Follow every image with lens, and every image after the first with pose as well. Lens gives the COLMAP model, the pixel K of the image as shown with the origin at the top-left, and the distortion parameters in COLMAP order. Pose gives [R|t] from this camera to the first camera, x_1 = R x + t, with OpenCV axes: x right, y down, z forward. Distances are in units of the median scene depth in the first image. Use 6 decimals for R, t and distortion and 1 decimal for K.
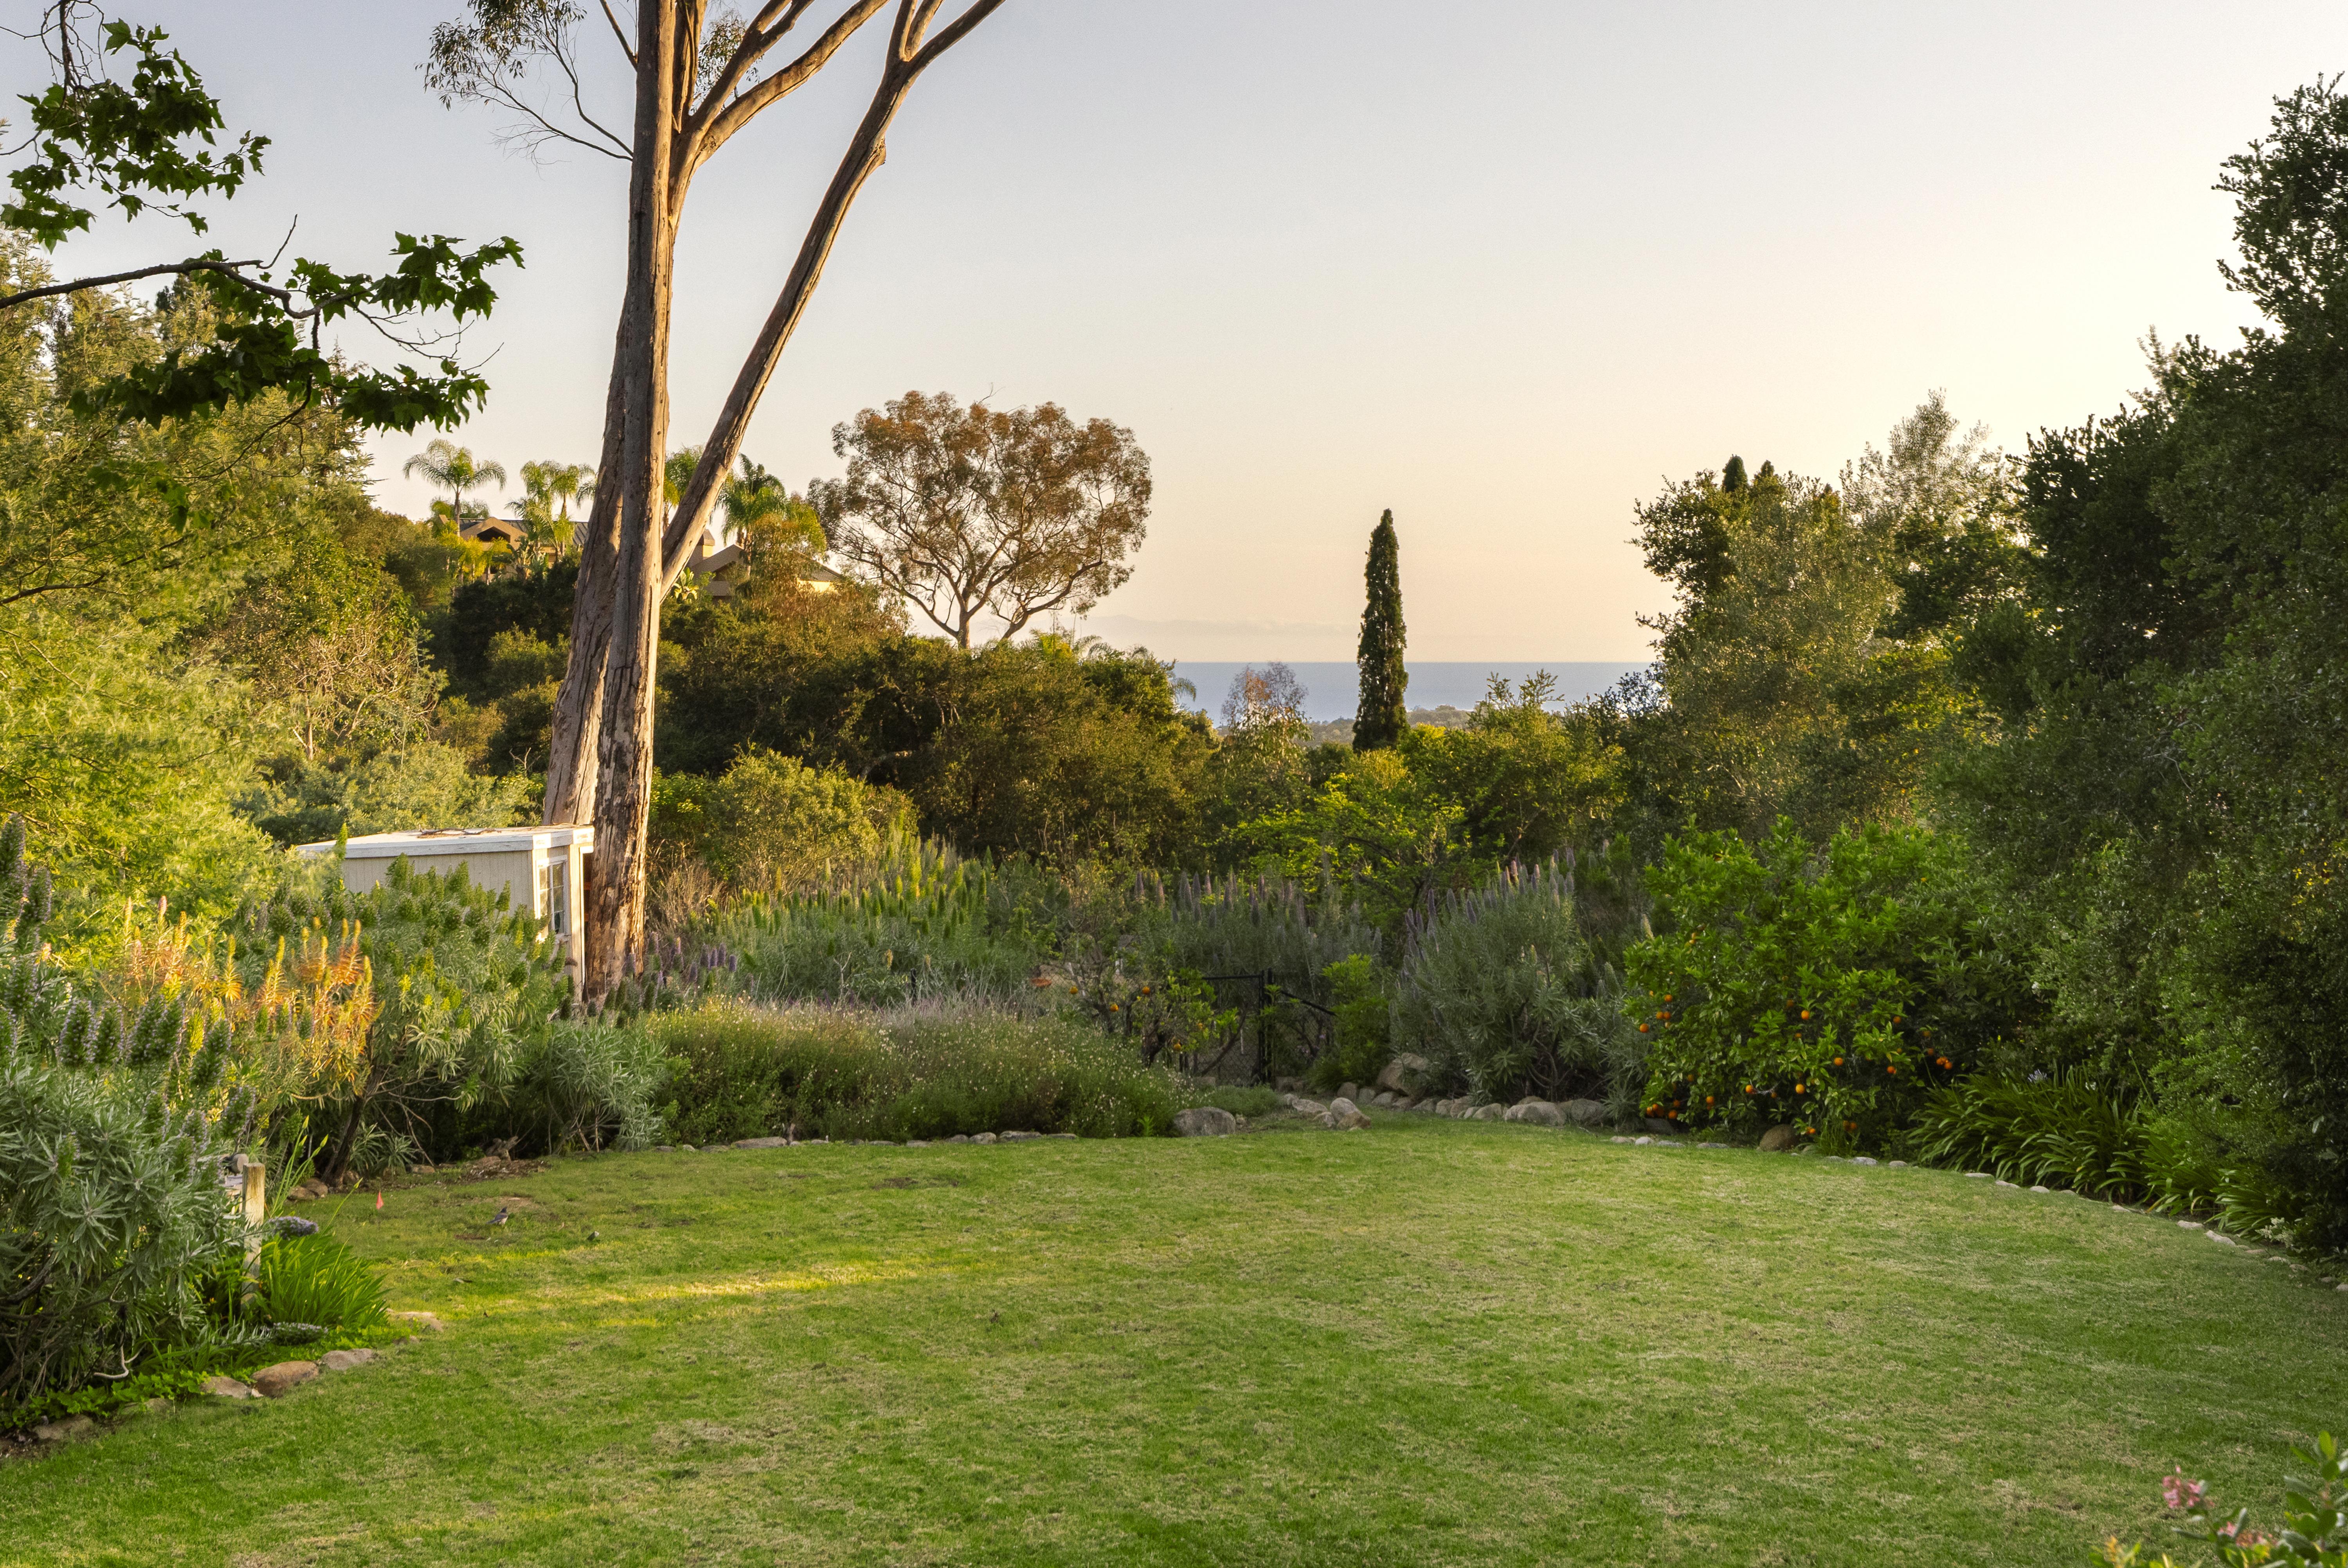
lens RADIAL K [[2730.6, 0, 1123.8], [0, 2730.6, 632.3], [0, 0, 1]] dist [-0.008611, -0.003544]
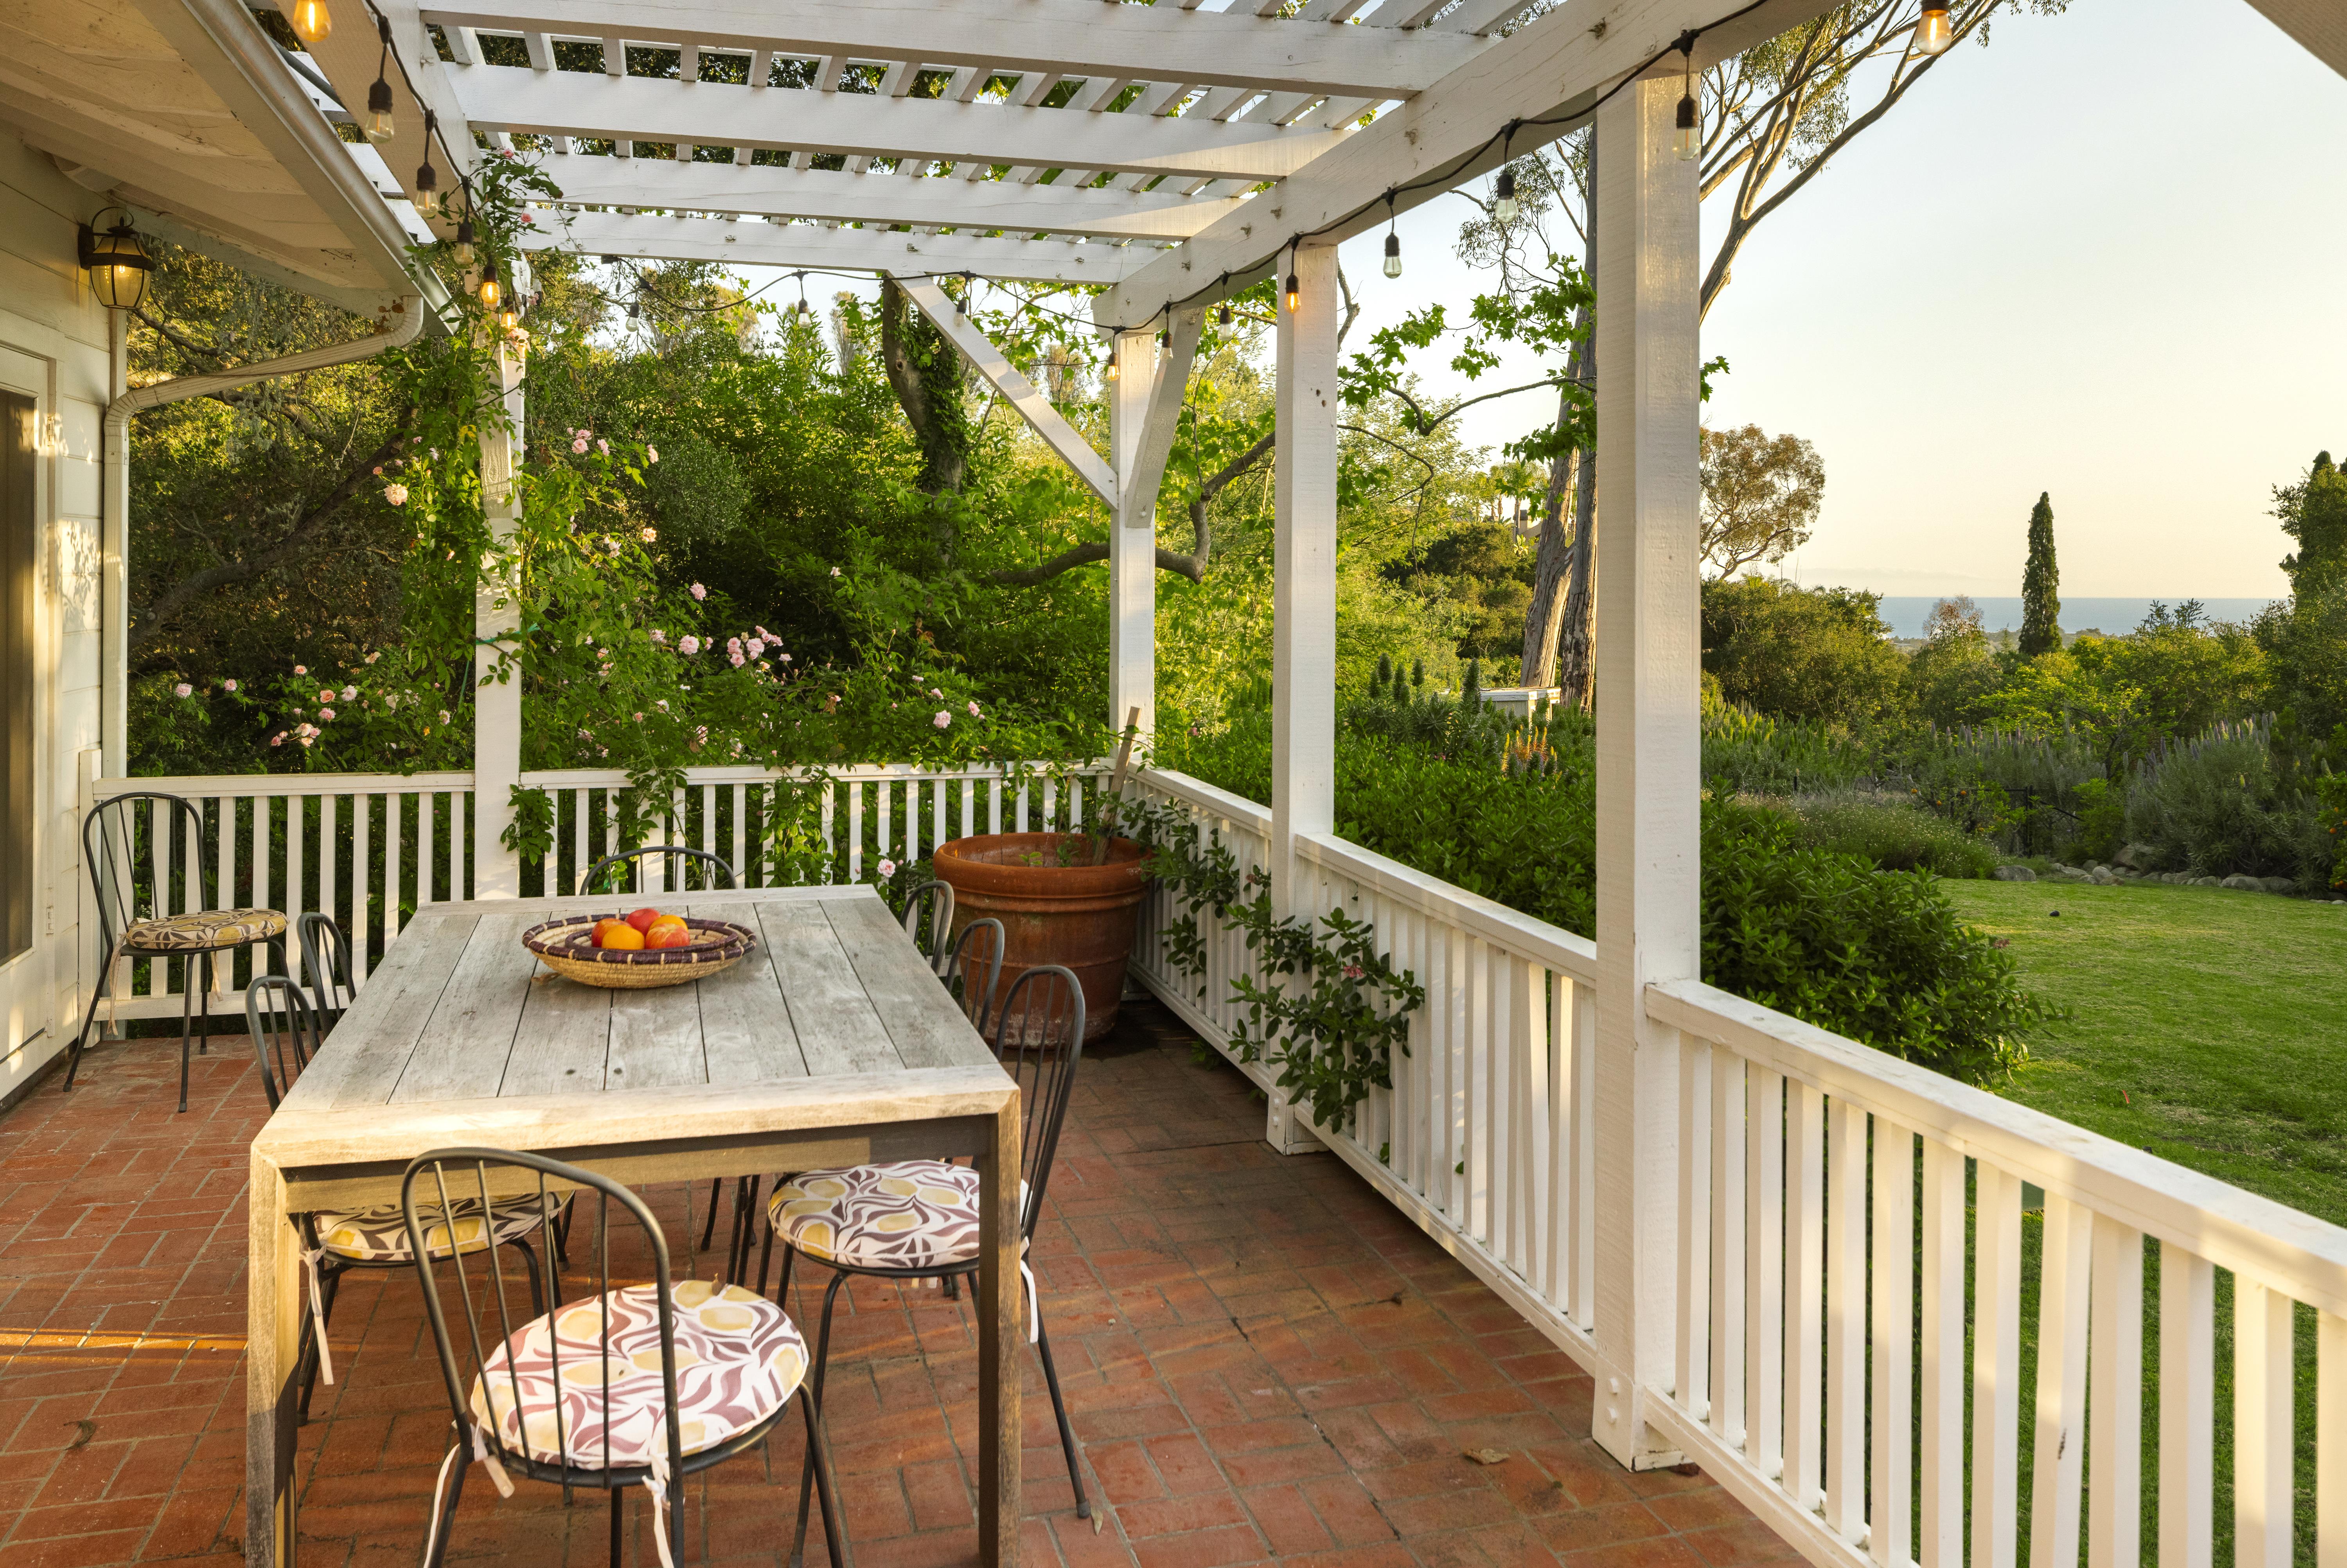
lens RADIAL K [[1727.2, 0, 1118.0], [0, 1727.2, 585.5], [0, 0, 1]] dist [-0.004901, -0.006508]
pose [[0.935094, 0.004244, -0.354375, -0.045307], [-0.002209, 0.999979, 0.006147, 0.001238], [0.354394, -0.004965, 0.935083, -0.061913]]
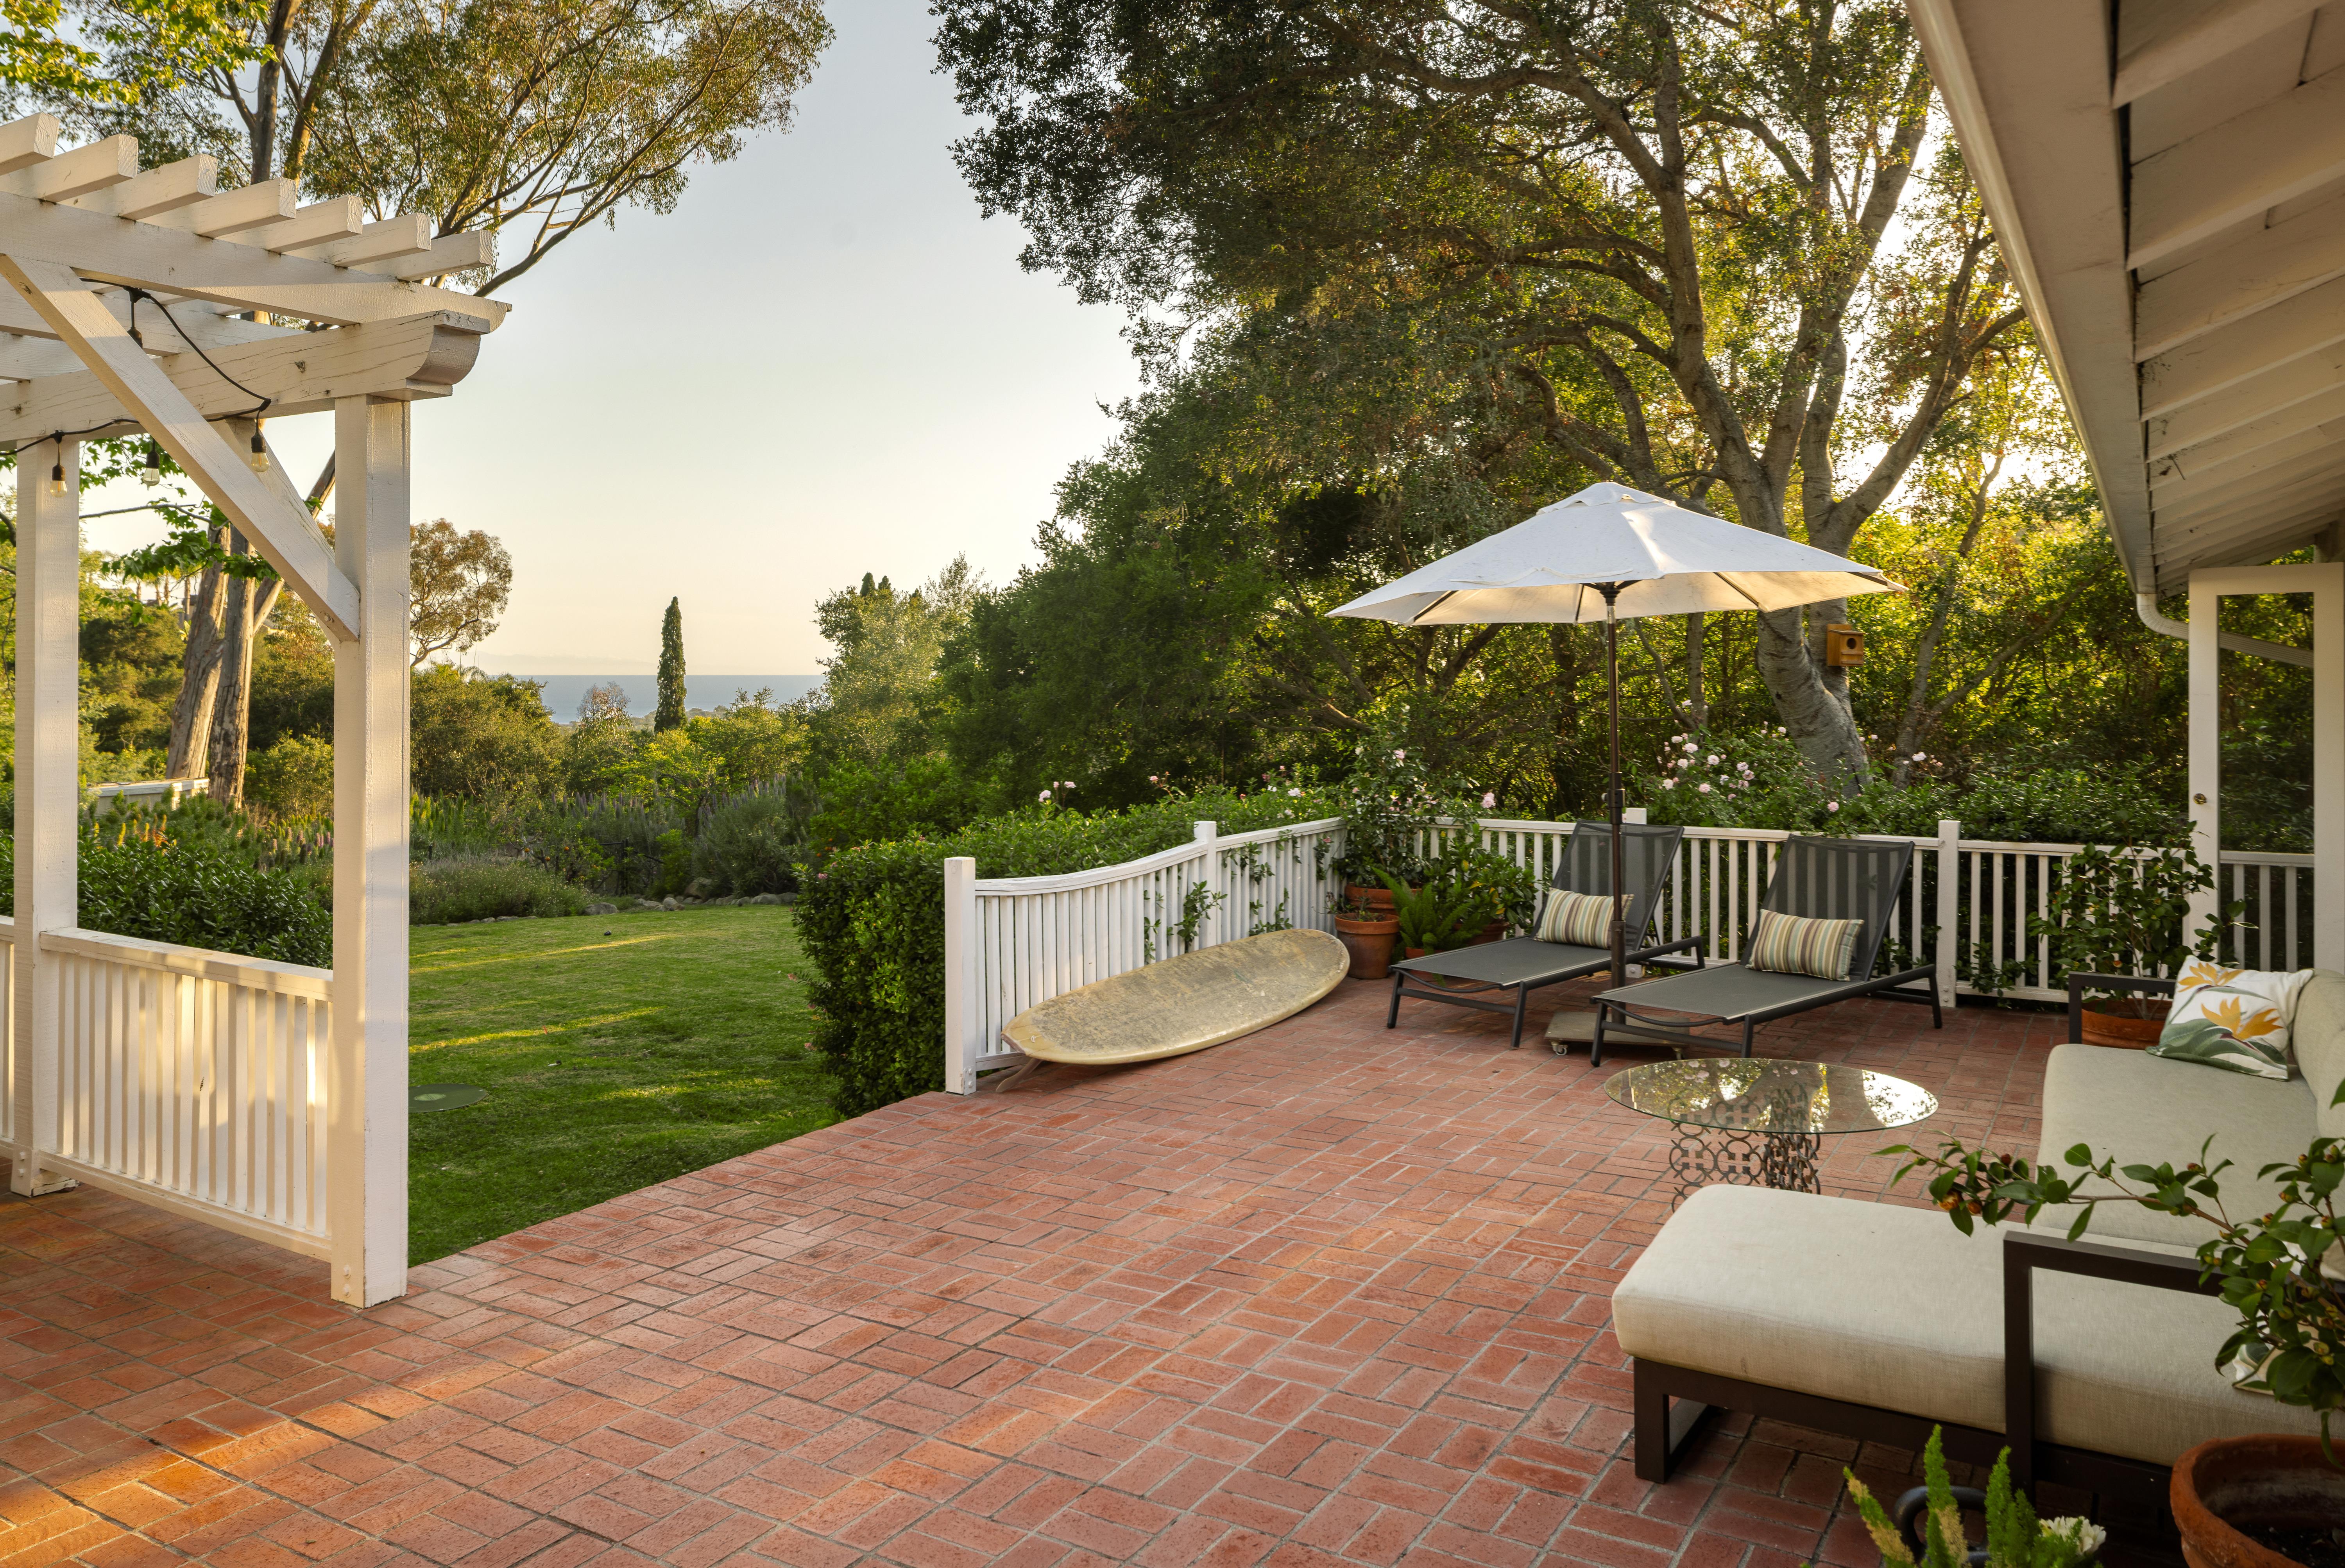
lens RADIAL K [[1635.3, 0, 1185.2], [0, 1635.3, 650.7], [0, 0, 1]] dist [-0.003106, -0.008555]
pose [[0.917335, 0.007544, 0.398045, -0.024392], [-0.004344, 0.999951, -0.008941, -0.001788], [-0.398092, 0.006472, 0.917322, -0.123209]]
